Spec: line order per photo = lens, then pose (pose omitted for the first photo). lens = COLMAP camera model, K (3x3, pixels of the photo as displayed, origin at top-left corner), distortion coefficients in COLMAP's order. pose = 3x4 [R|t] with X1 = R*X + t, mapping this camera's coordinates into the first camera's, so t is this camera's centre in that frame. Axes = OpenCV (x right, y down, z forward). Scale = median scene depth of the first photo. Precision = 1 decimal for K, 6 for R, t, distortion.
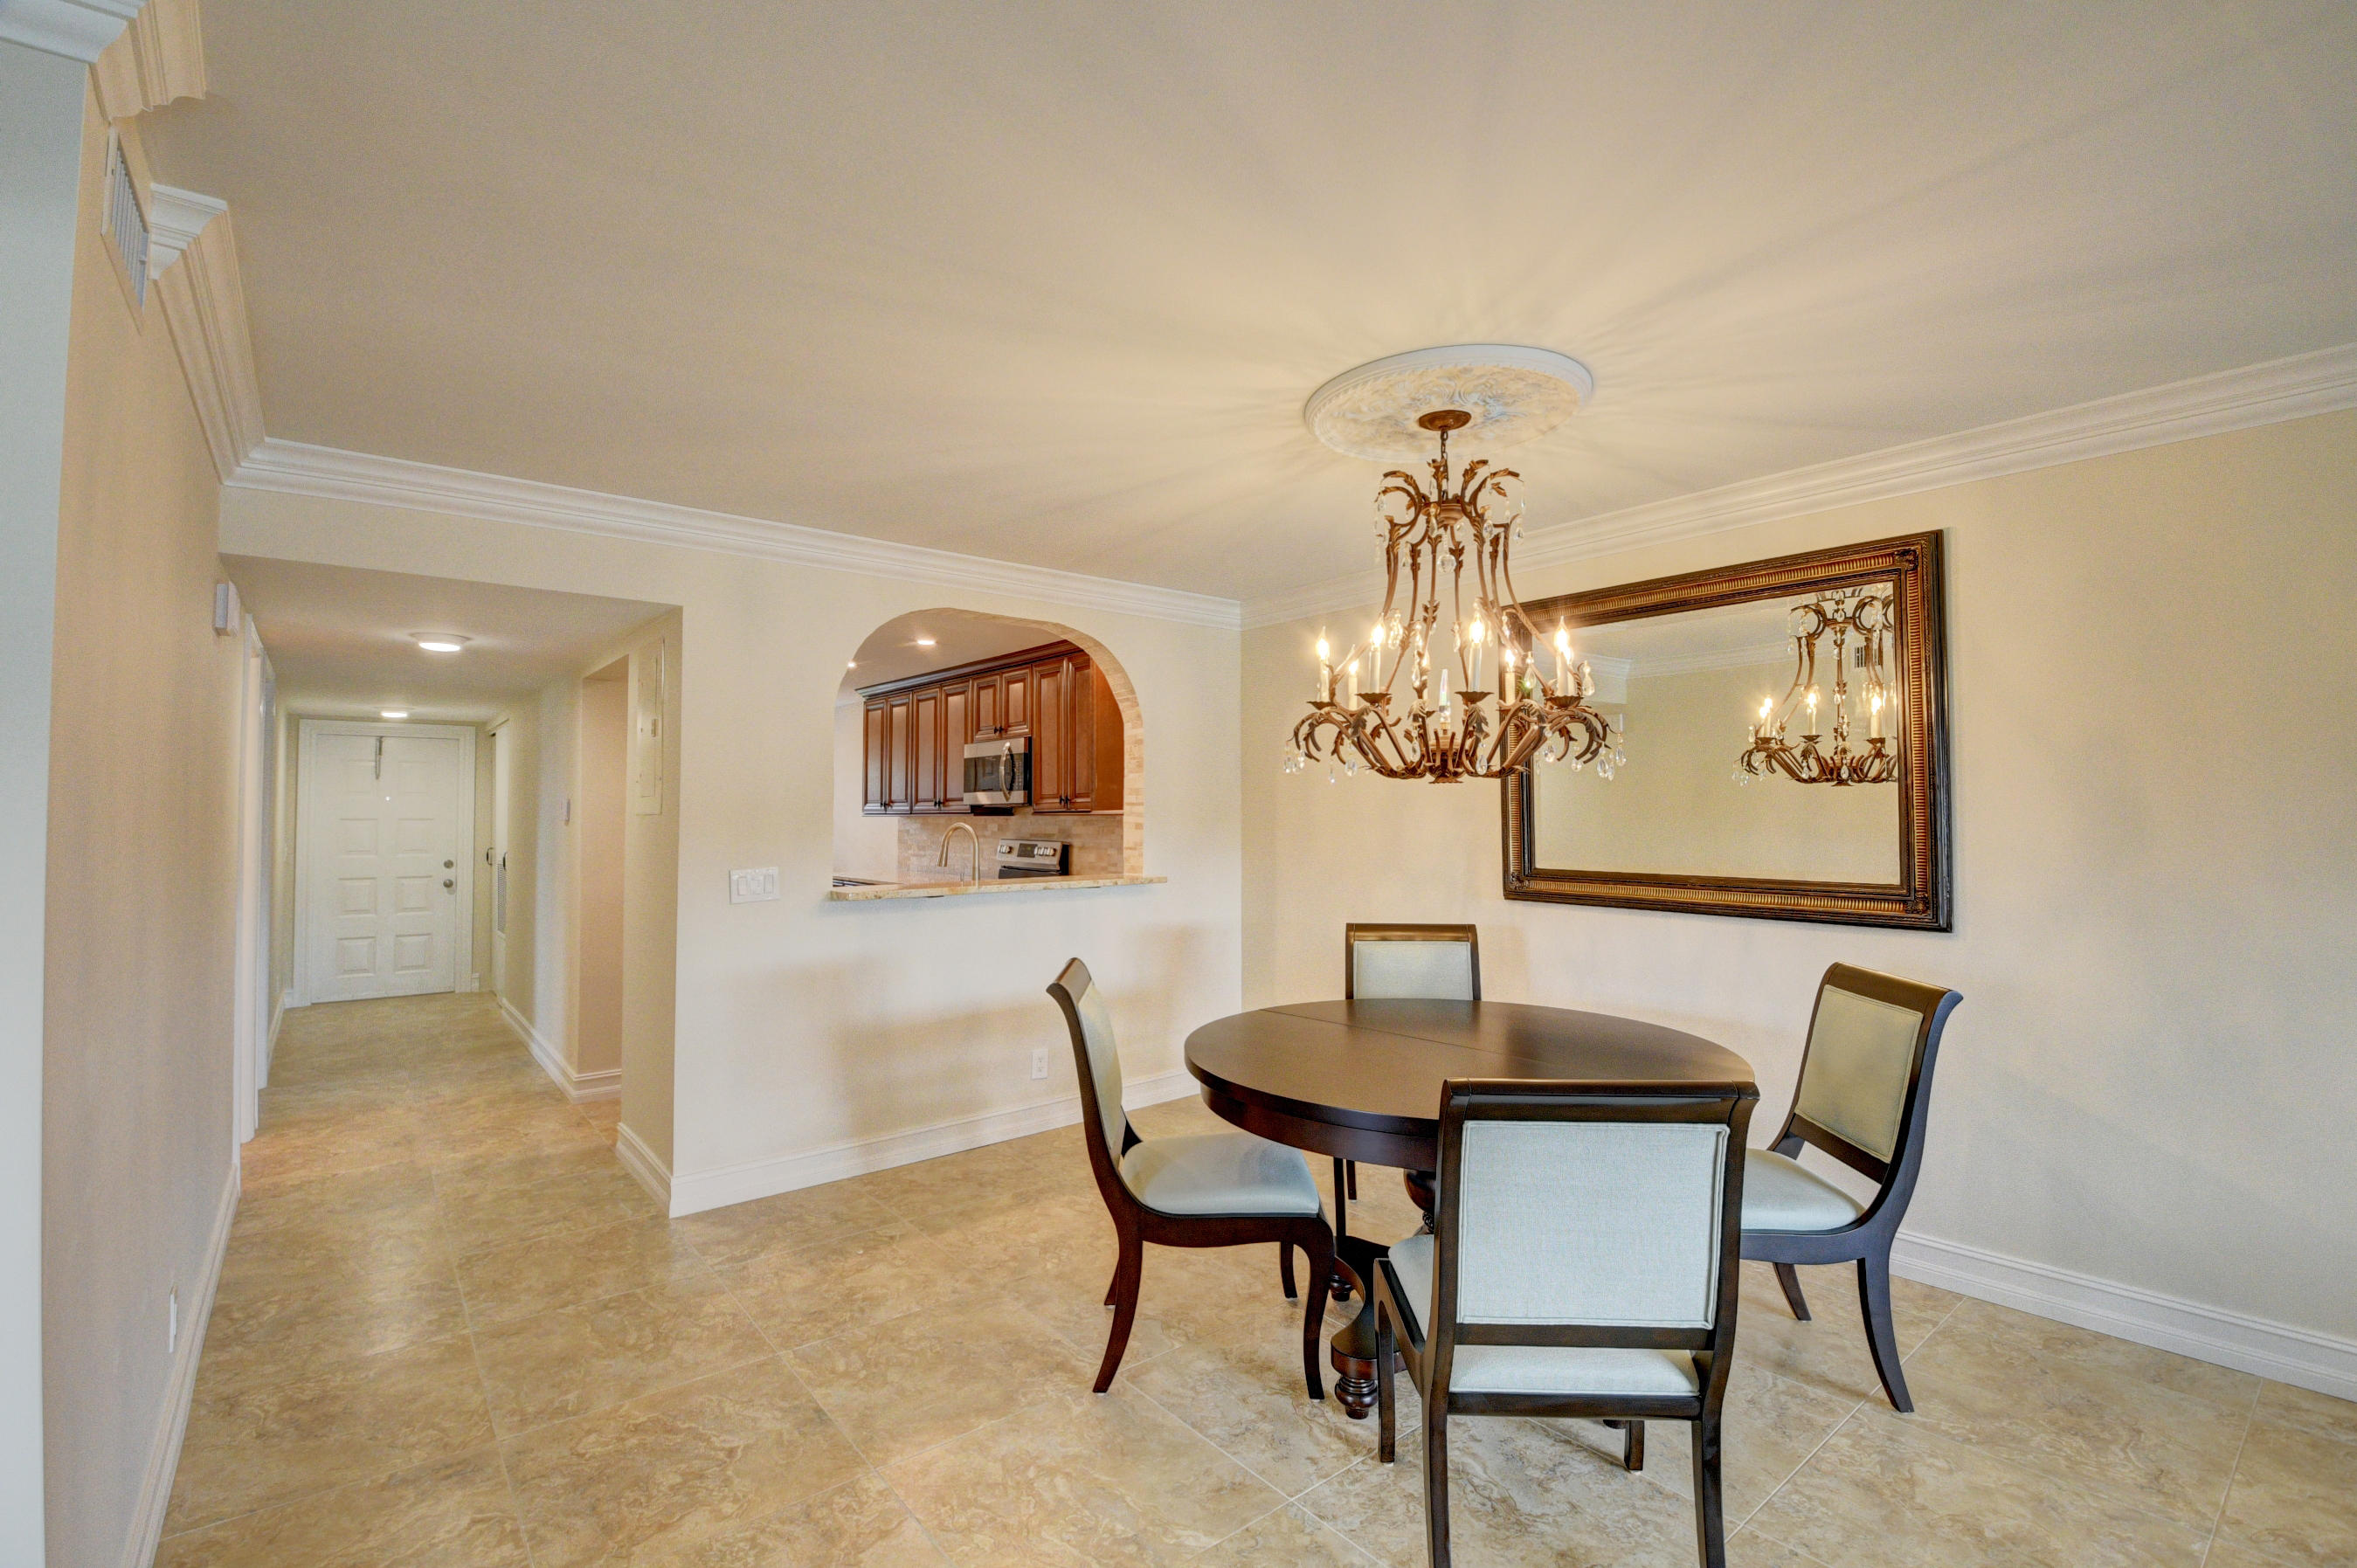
lens RADIAL K [[1038.7, 0, 1188.0], [0, 1038.7, 782.1], [0, 0, 1]] dist [0.014026, -0.023163]
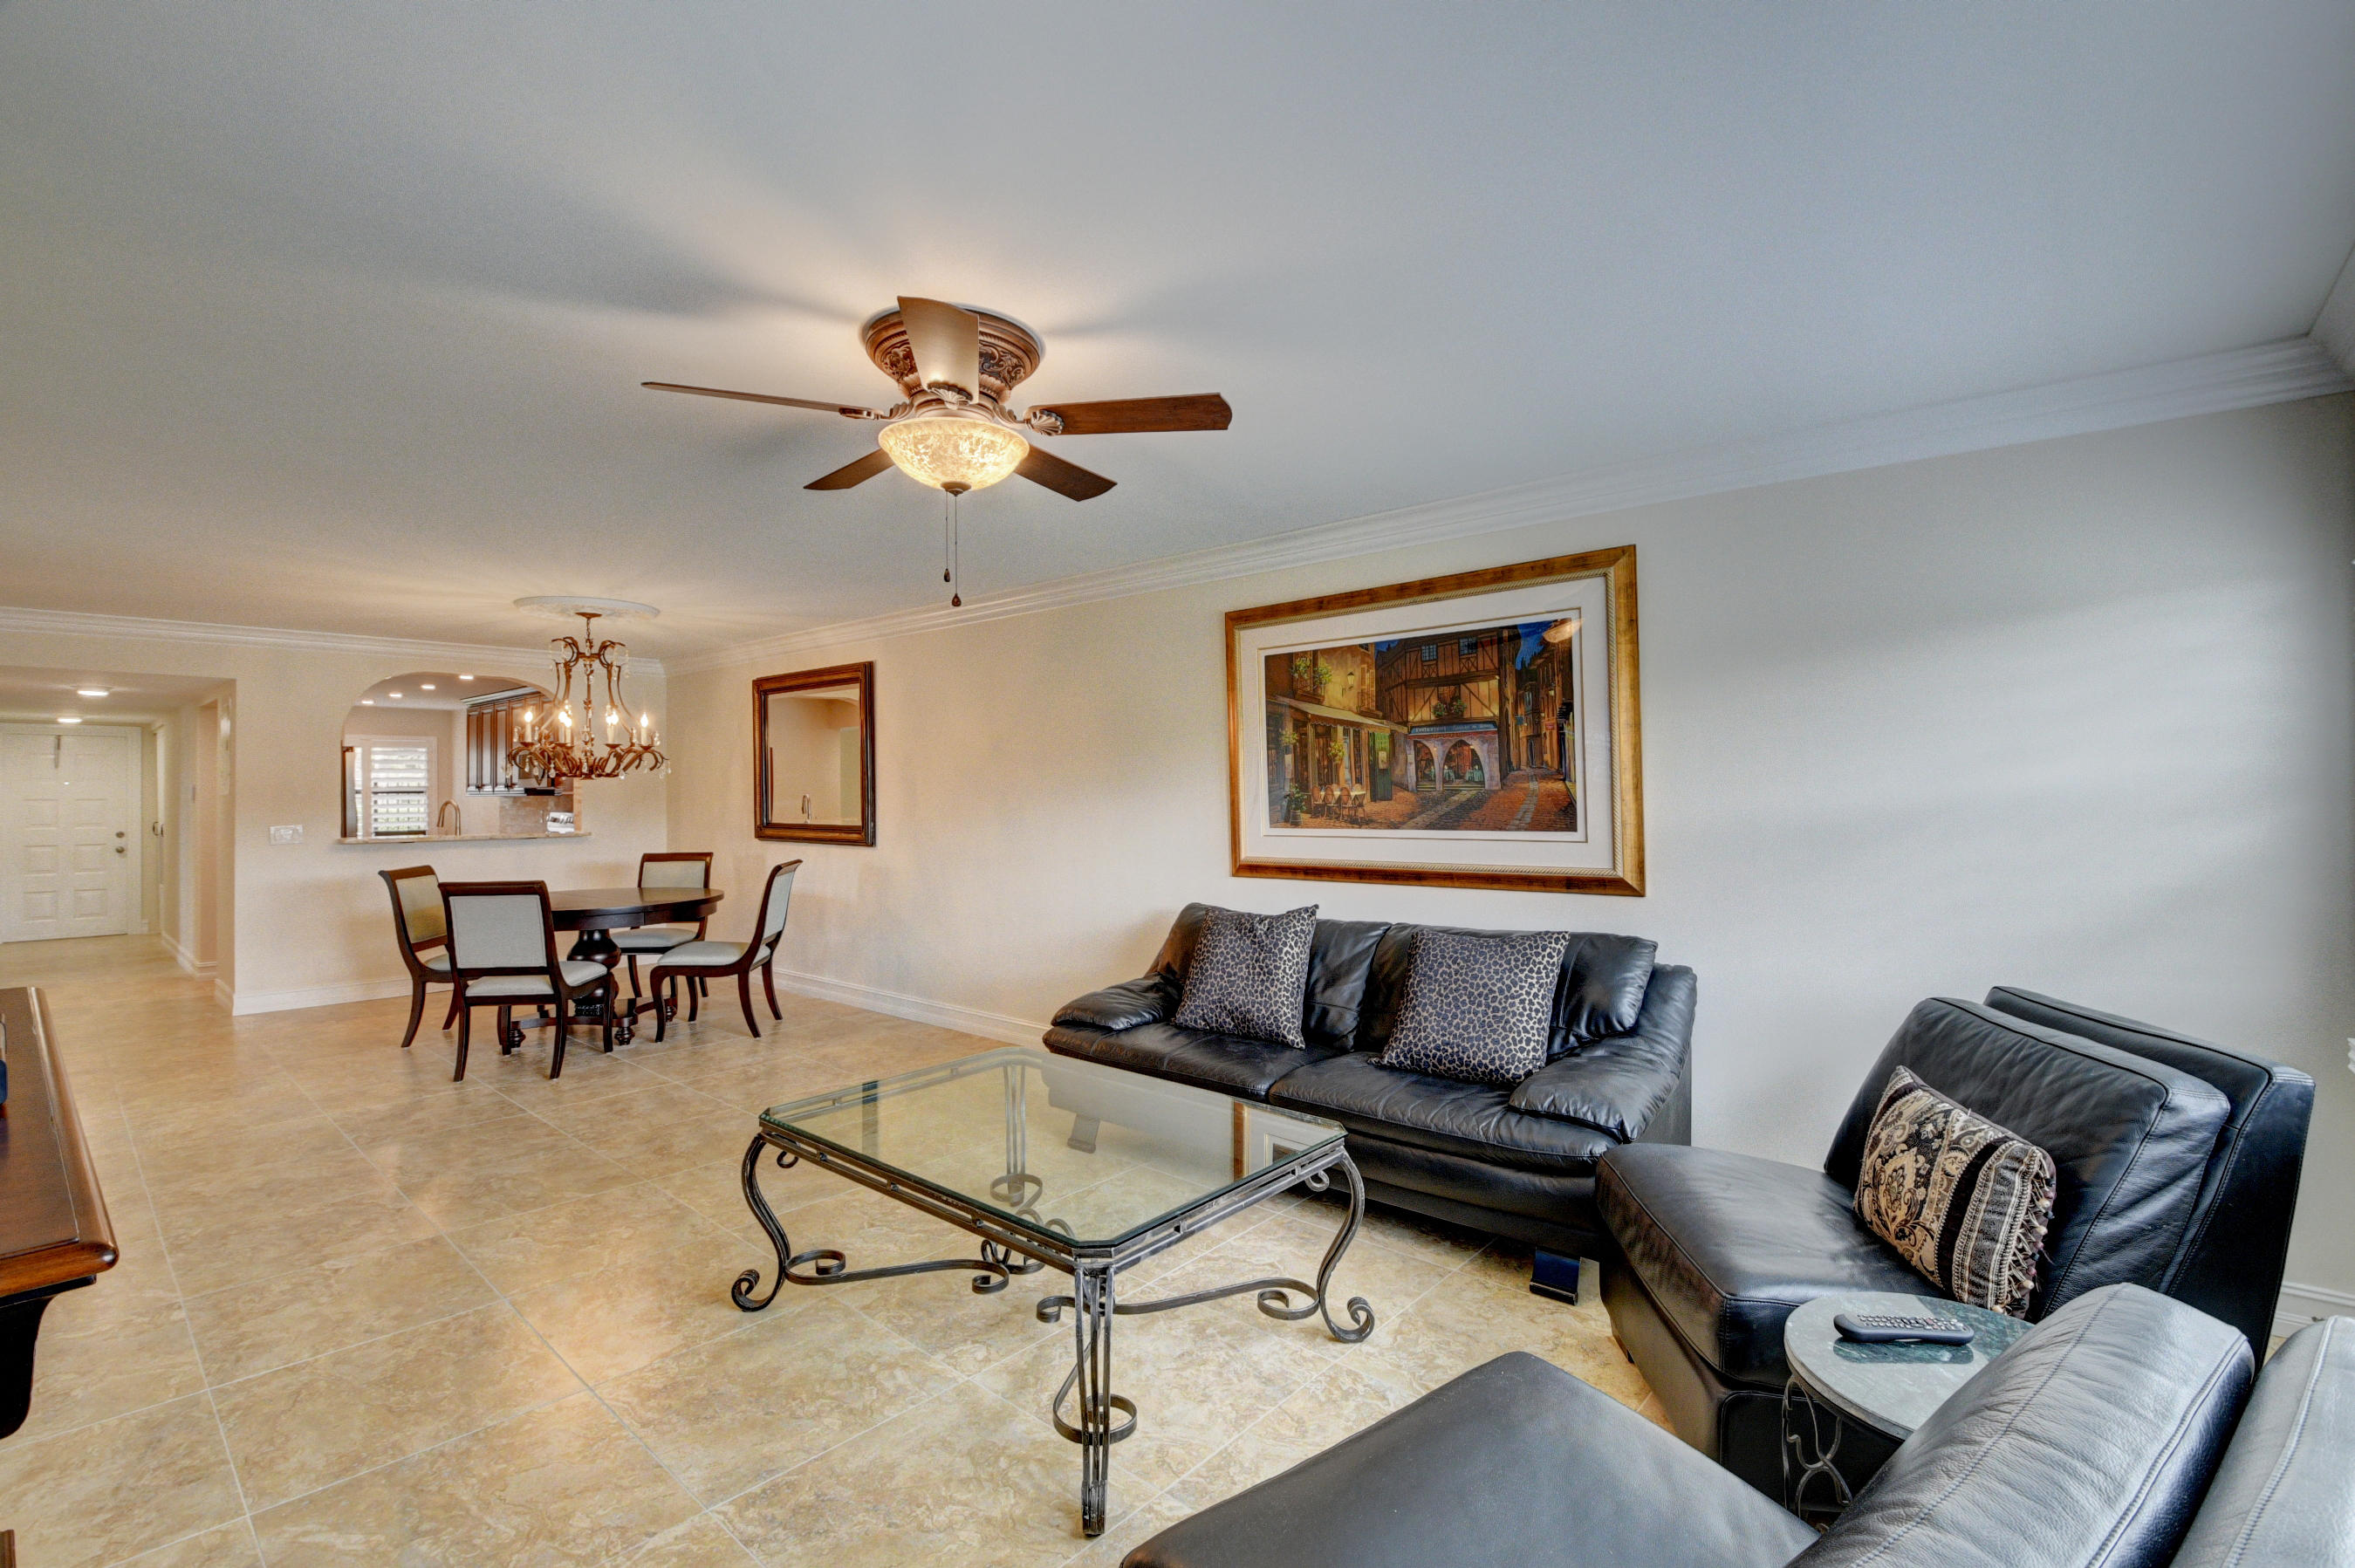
lens RADIAL K [[1037.9, 0, 1187.0], [0, 1037.9, 782.1], [0, 0, 1]] dist [0.014026, -0.023163]
pose [[0.985732, -0.003690, 0.168283, 0.484556], [-0.000394, 0.999706, 0.024232, -0.020852], [-0.168323, -0.023953, 0.985441, -0.602067]]
